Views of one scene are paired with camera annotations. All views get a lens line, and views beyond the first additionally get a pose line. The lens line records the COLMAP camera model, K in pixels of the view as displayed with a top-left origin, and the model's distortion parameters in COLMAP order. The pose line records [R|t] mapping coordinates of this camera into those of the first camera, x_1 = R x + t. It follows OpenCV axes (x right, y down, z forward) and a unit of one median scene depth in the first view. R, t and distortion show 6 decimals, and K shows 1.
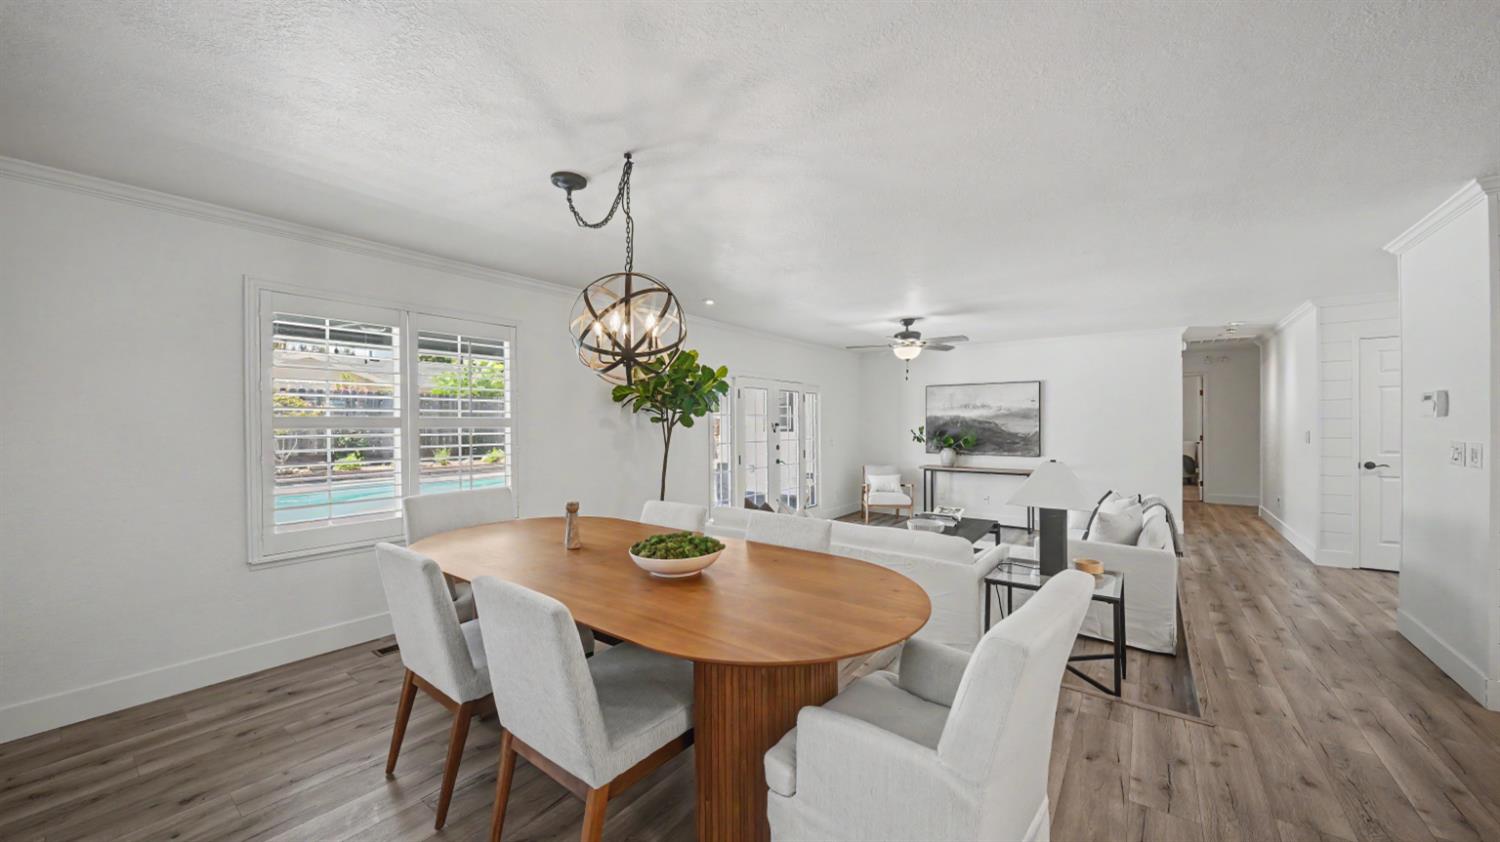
lens RADIAL K [[531.6, 0, 755.0], [0, 531.6, 423.7], [0, 0, 1]] dist [-0.001596, 0.000060]
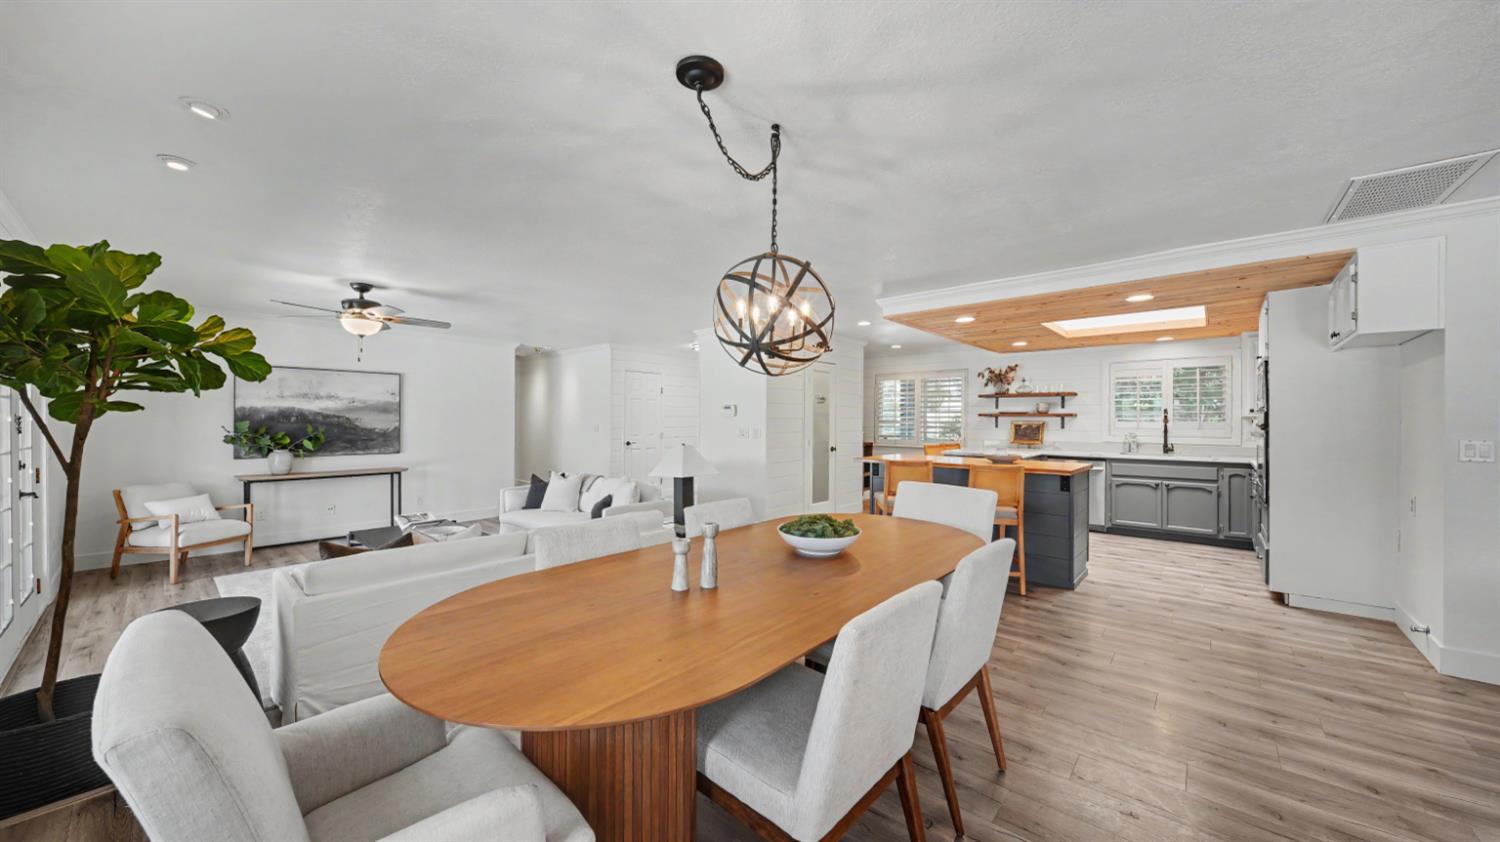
lens RADIAL K [[531.6, 0, 747.9], [0, 531.6, 420.7], [0, 0, 1]] dist [-0.001596, 0.000060]
pose [[0.071822, 0.000255, 0.997417, -0.360626], [-0.004703, 0.999989, 0.000083, 0.001308], [-0.997406, -0.004697, 0.071822, 0.304419]]
